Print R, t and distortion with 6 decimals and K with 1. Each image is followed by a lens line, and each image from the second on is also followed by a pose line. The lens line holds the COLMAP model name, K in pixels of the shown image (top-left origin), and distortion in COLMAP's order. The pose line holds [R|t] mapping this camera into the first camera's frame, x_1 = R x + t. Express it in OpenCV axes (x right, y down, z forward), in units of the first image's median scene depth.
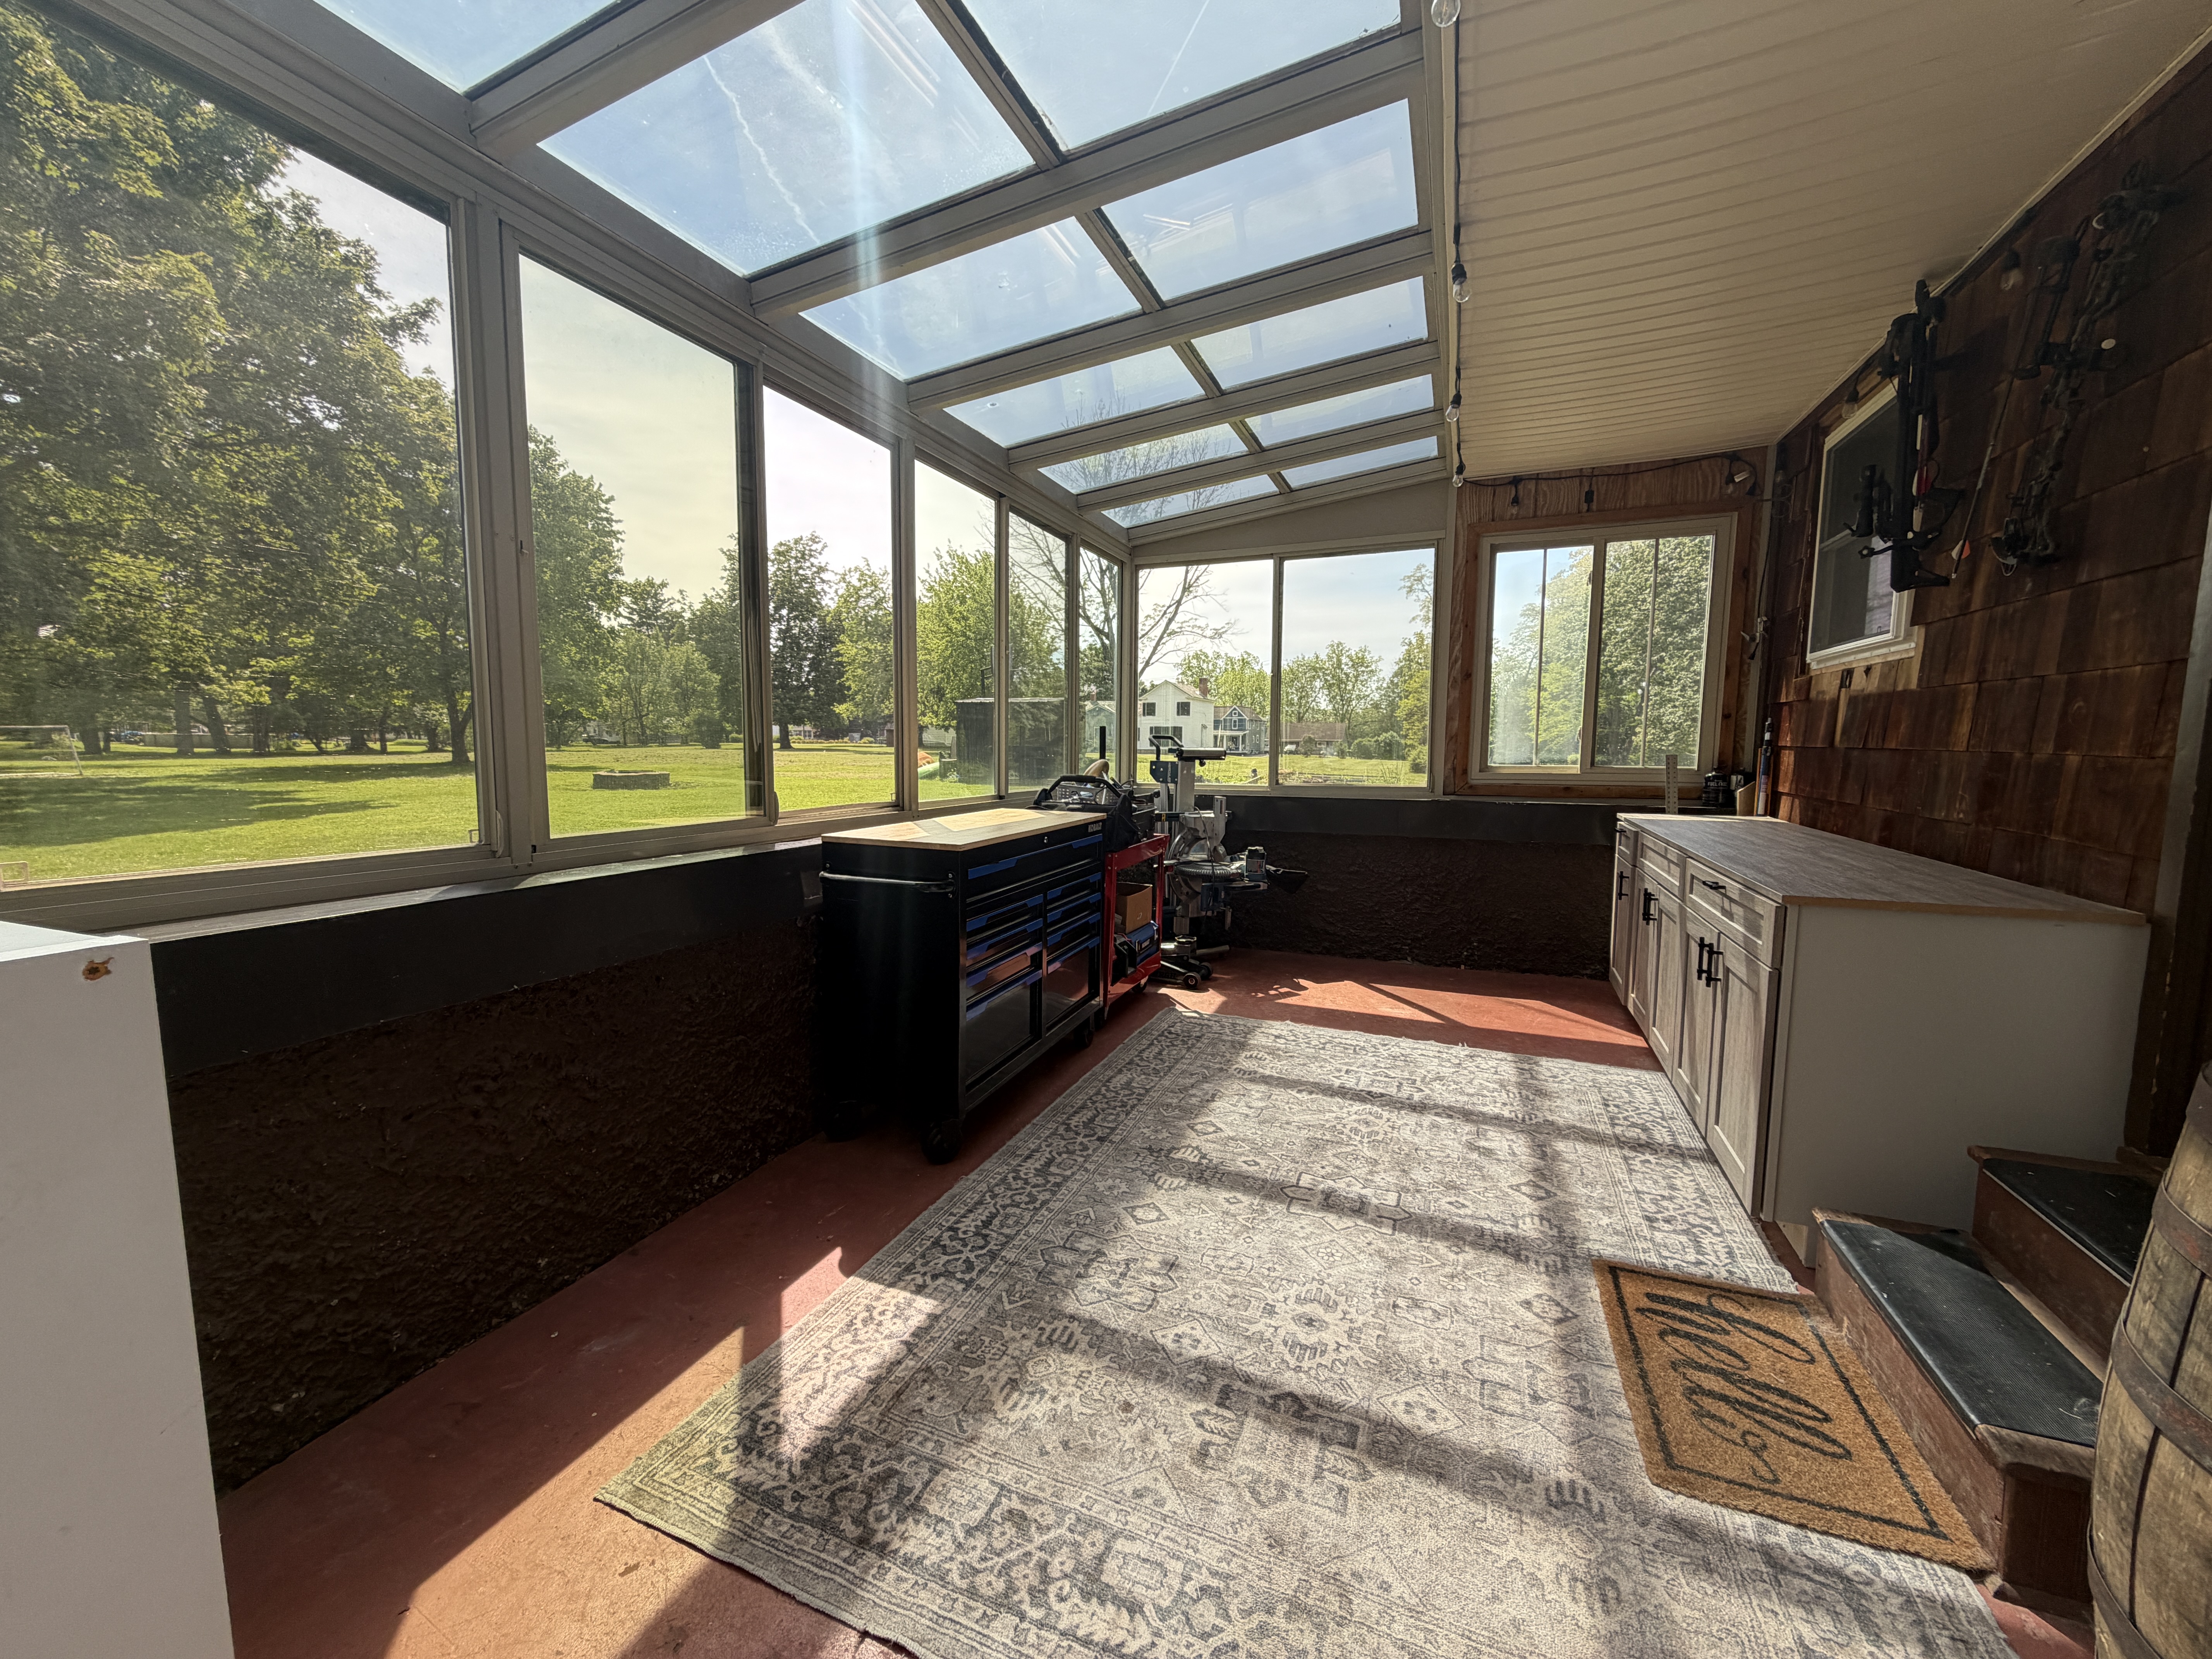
lens RADIAL K [[879.4, 0, 1102.2], [0, 879.4, 828.9], [0, 0, 1]] dist [-0.000082, 0.000335]
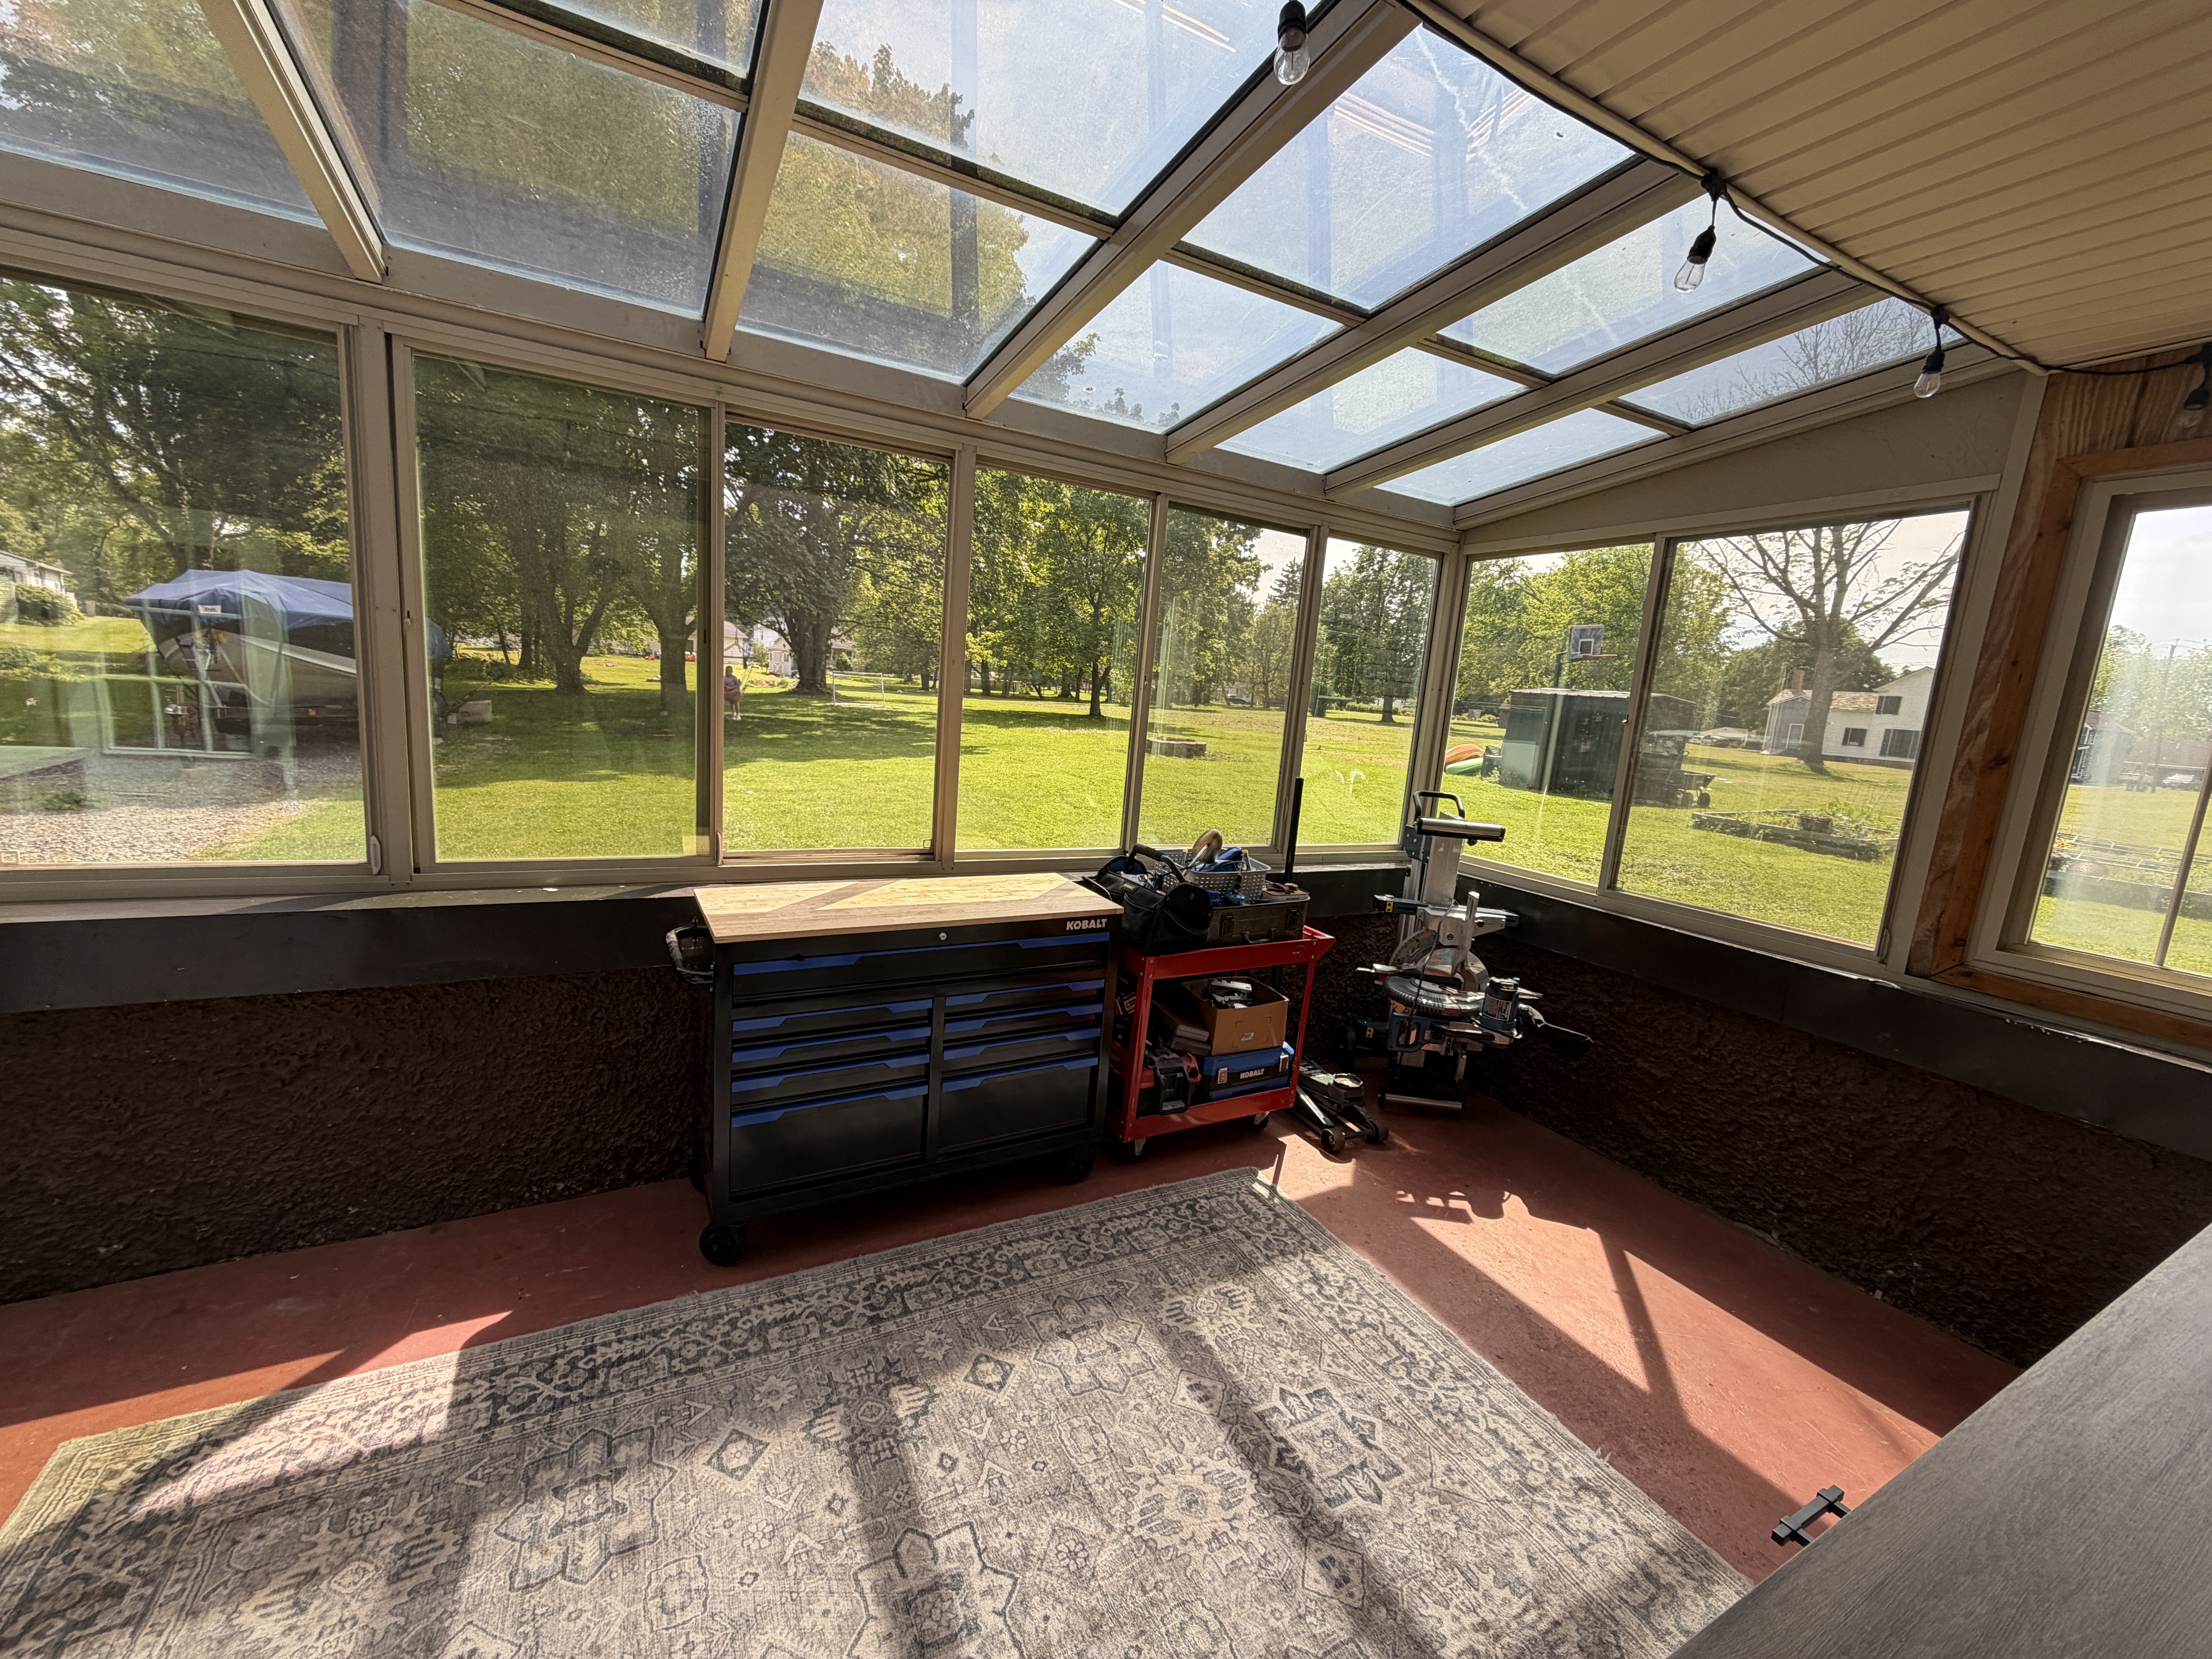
lens RADIAL K [[879.4, 0, 1107.4], [0, 879.4, 827.2], [0, 0, 1]] dist [-0.000082, 0.000335]
pose [[0.768966, 0.153495, -0.620588, 0.494379], [-0.132855, 0.987923, 0.079732, -0.157106], [0.625332, 0.021137, 0.780072, 0.404990]]
